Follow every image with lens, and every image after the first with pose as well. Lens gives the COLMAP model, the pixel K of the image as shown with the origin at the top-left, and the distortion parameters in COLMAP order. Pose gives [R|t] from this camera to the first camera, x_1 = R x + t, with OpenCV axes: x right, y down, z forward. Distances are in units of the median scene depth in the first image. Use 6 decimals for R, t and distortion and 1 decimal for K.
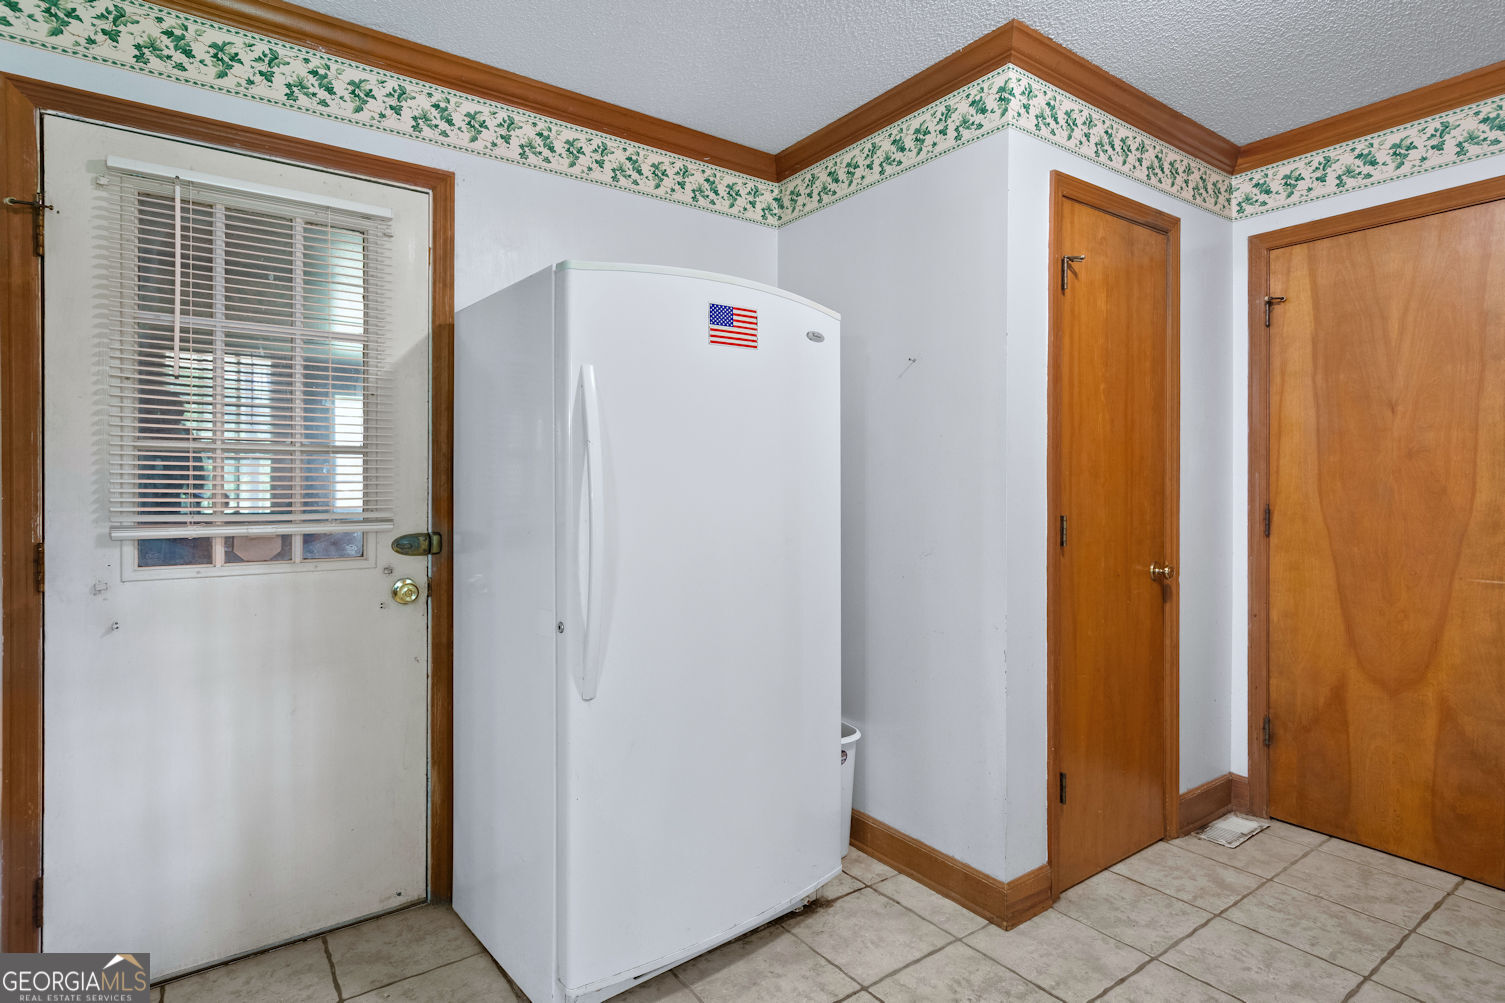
lens RADIAL K [[760.4, 0, 754.4], [0, 760.4, 492.8], [0, 0, 1]] dist [-0.004495, -0.000515]
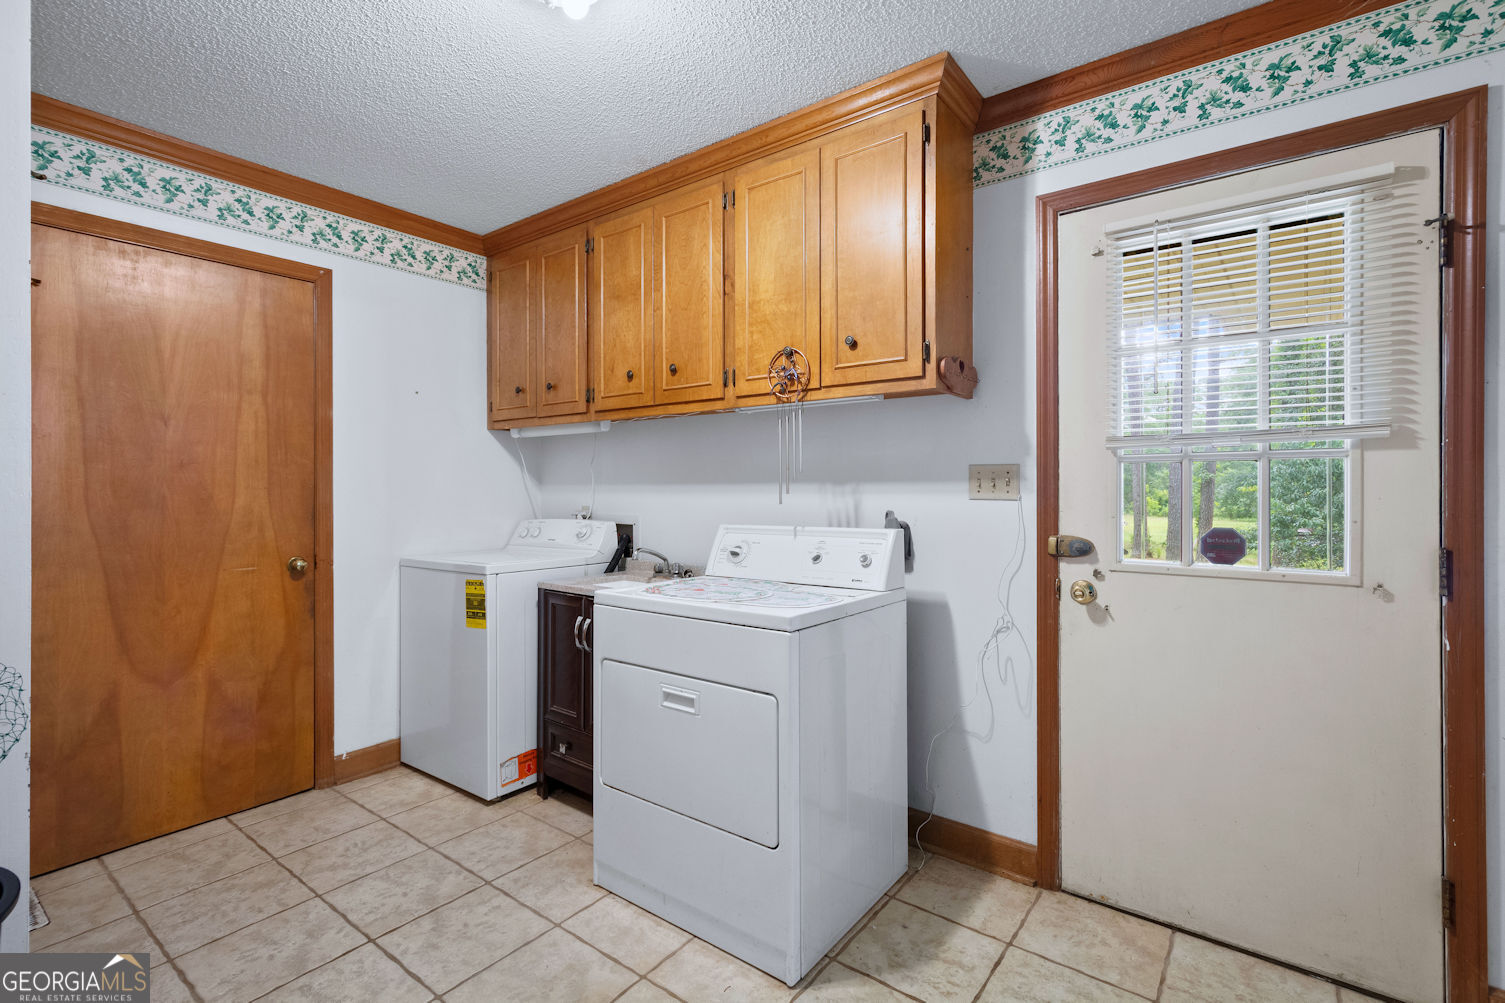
lens RADIAL K [[672.0, 0, 756.5], [0, 672.0, 495.6], [0, 0, 1]] dist [0.007686, -0.000946]
pose [[-0.290353, -0.008082, 0.956886, -0.339107], [0.014290, 0.999816, 0.012780, -0.006982], [-0.956813, 0.017385, -0.290184, 0.488743]]
